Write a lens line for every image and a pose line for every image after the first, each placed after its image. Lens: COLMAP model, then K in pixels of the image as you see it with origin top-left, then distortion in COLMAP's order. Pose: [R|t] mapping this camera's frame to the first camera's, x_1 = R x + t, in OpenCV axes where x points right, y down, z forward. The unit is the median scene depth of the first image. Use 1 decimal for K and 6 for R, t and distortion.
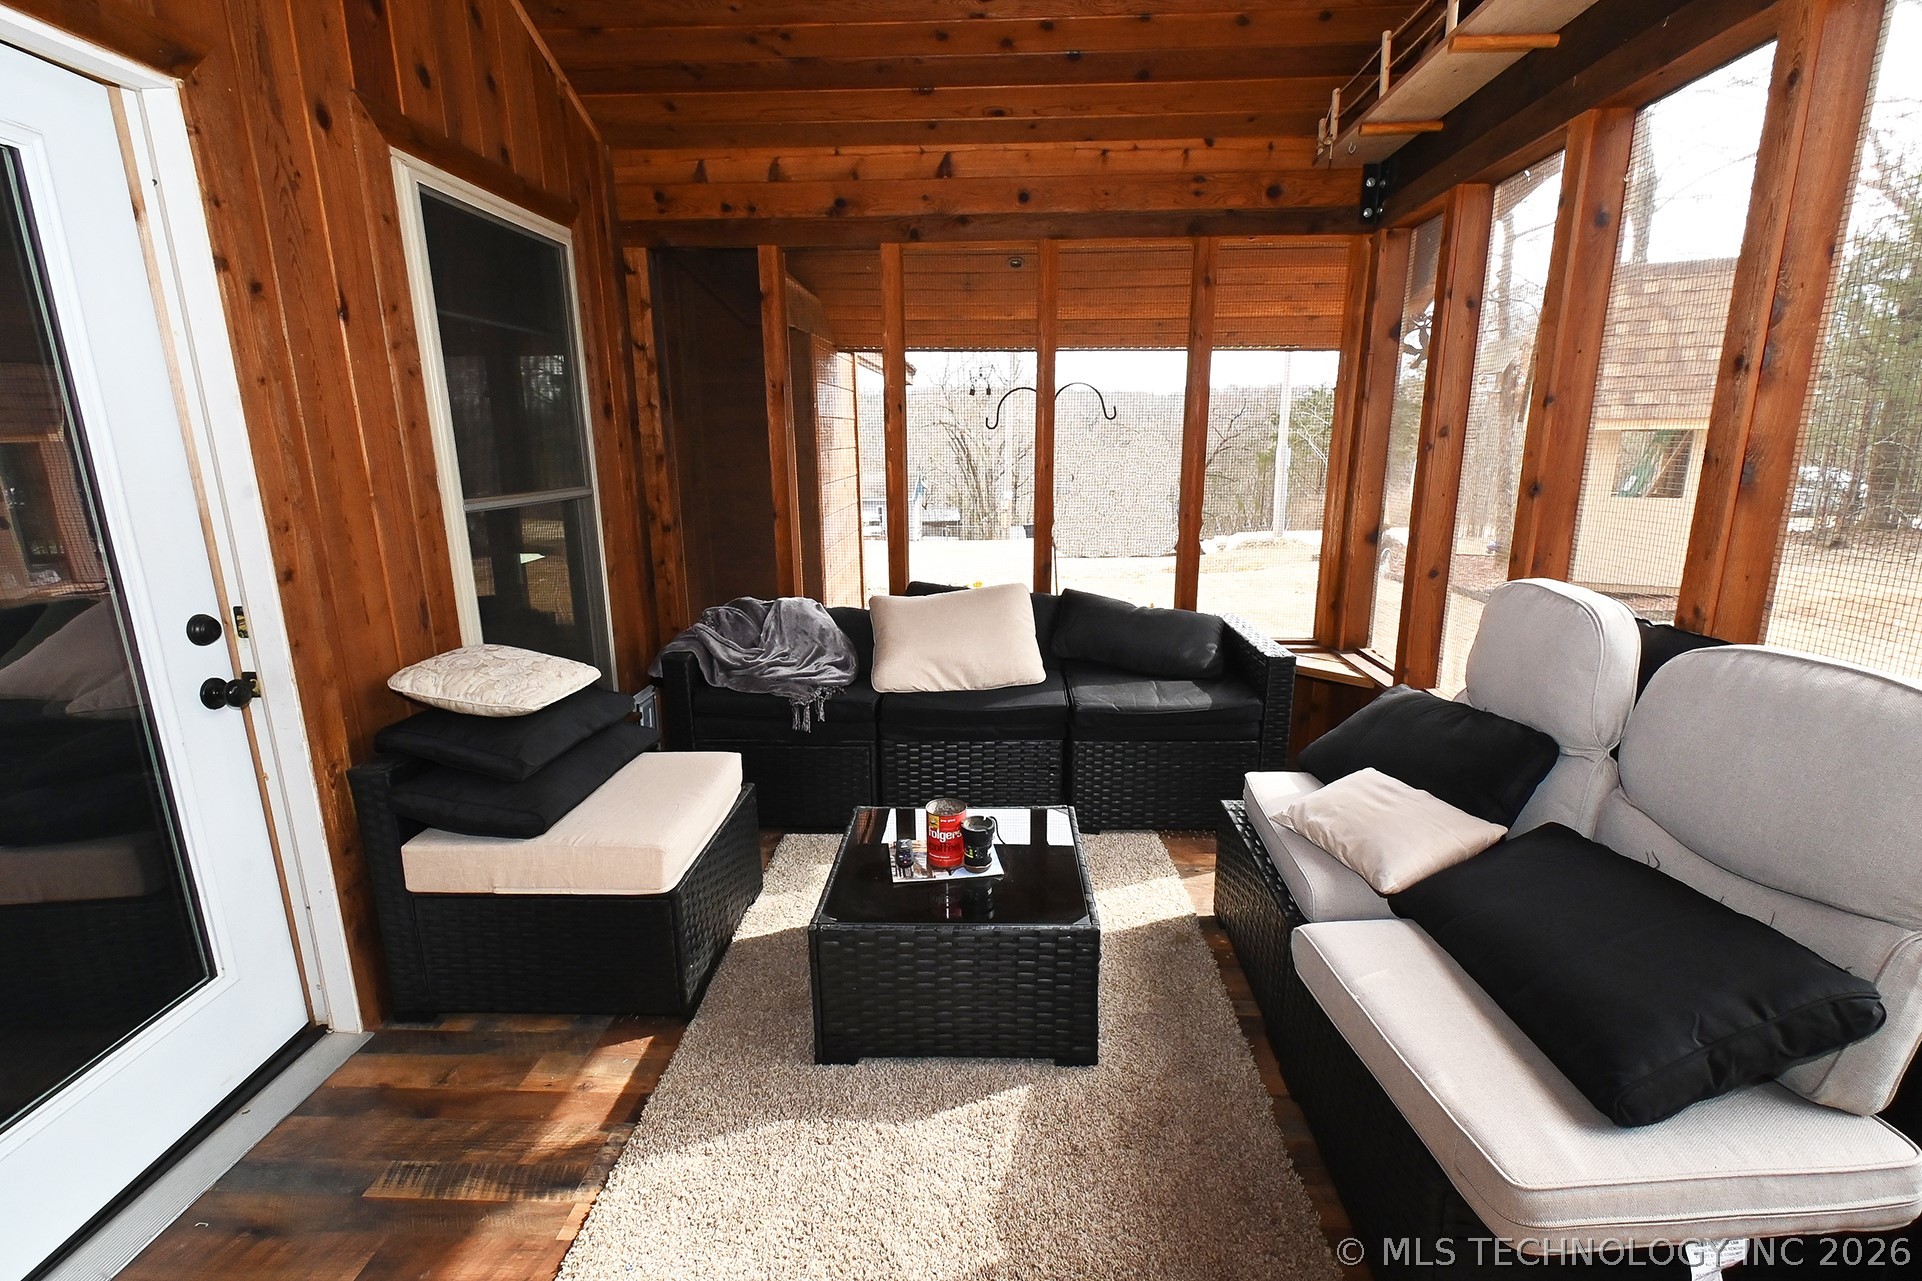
lens RADIAL K [[858.1, 0, 966.7], [0, 858.1, 645.6], [0, 0, 1]] dist [0.010643, -0.004198]
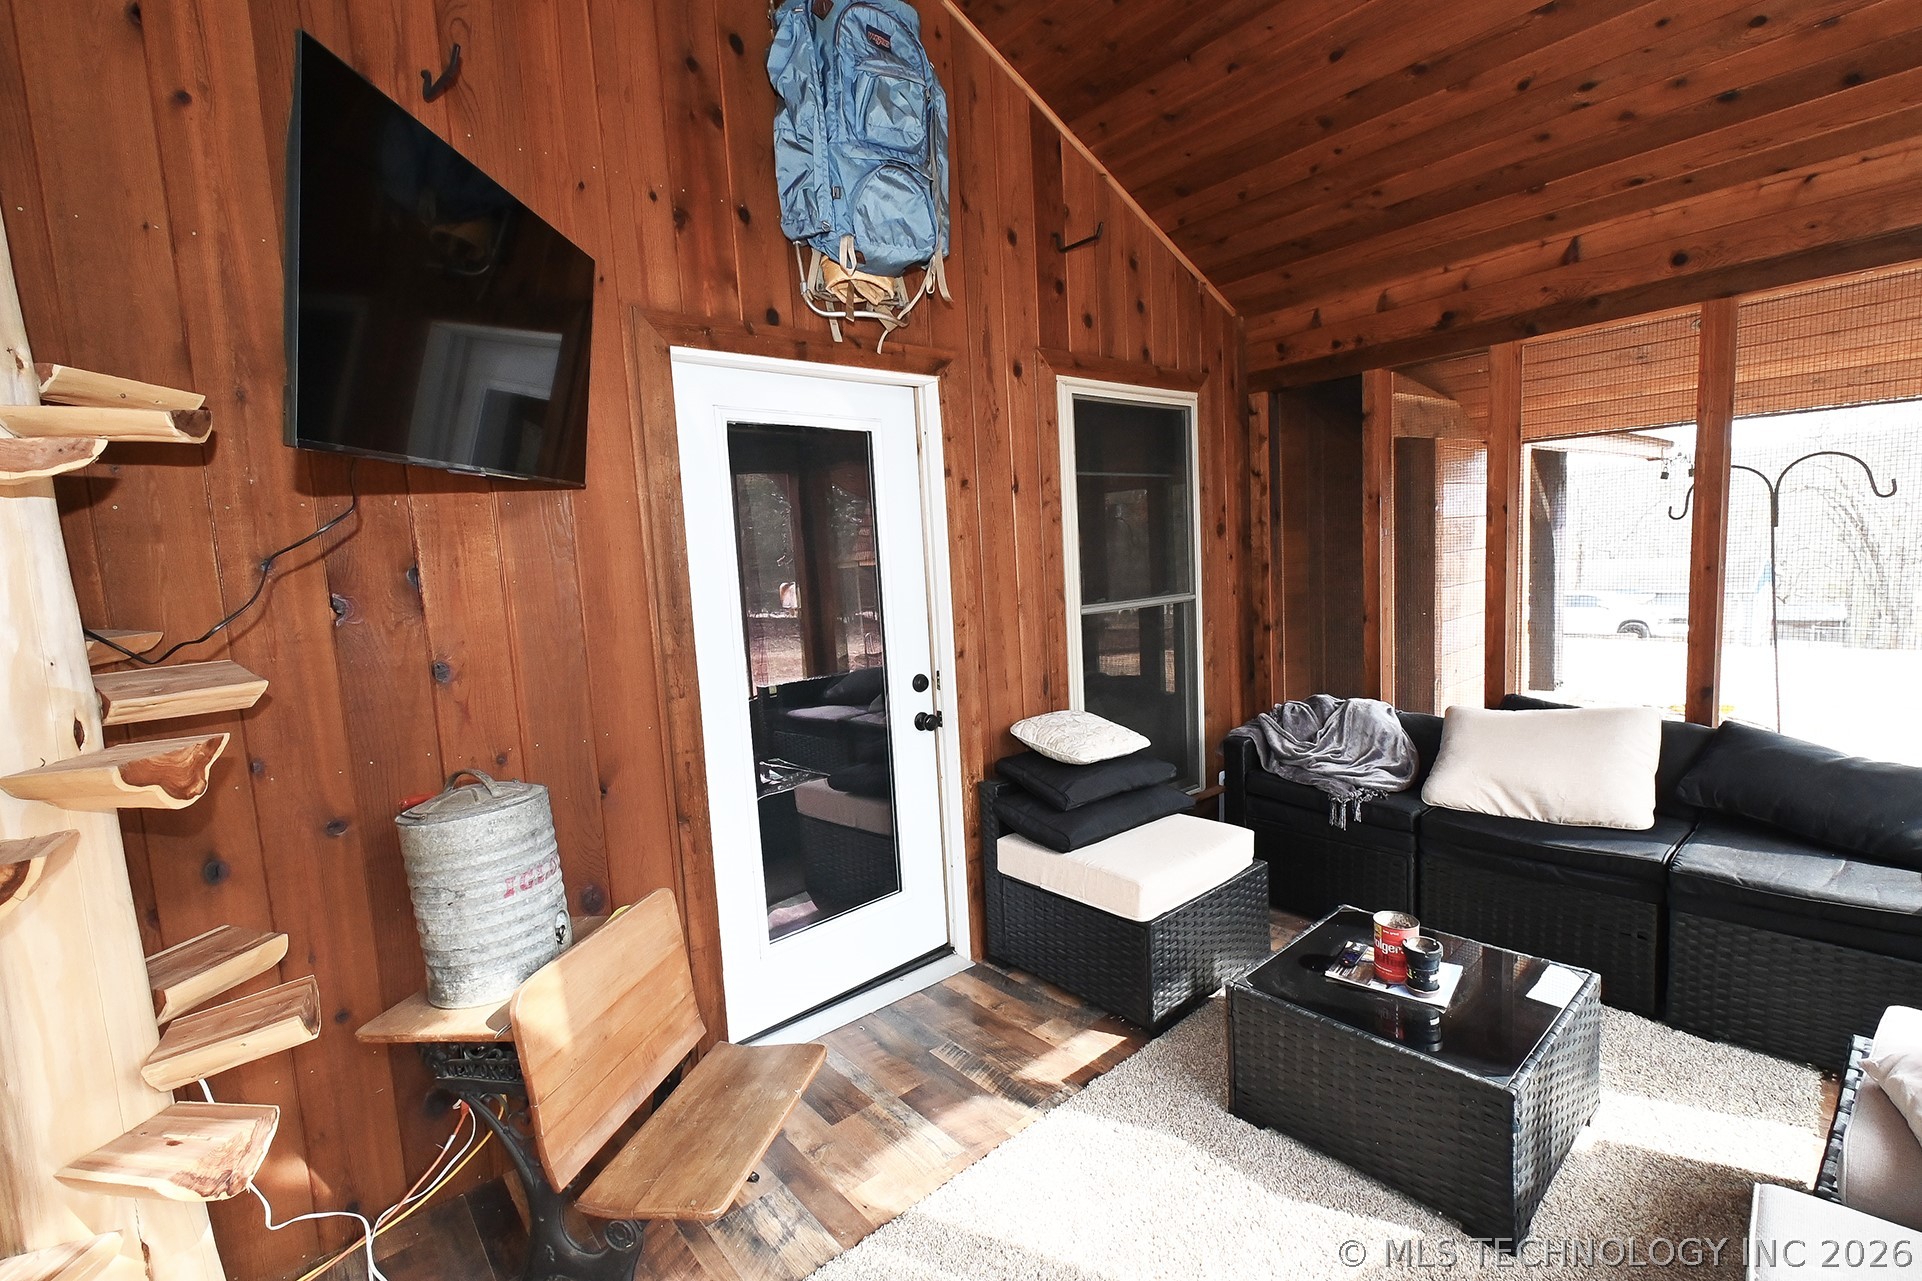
lens RADIAL K [[858.1, 0, 971.7], [0, 858.1, 646.5], [0, 0, 1]] dist [0.010643, -0.004198]
pose [[0.677748, 0.048949, -0.733664, 0.332027], [-0.122628, 0.991332, -0.047141, -0.017590], [0.724997, 0.121918, 0.677876, -0.064109]]
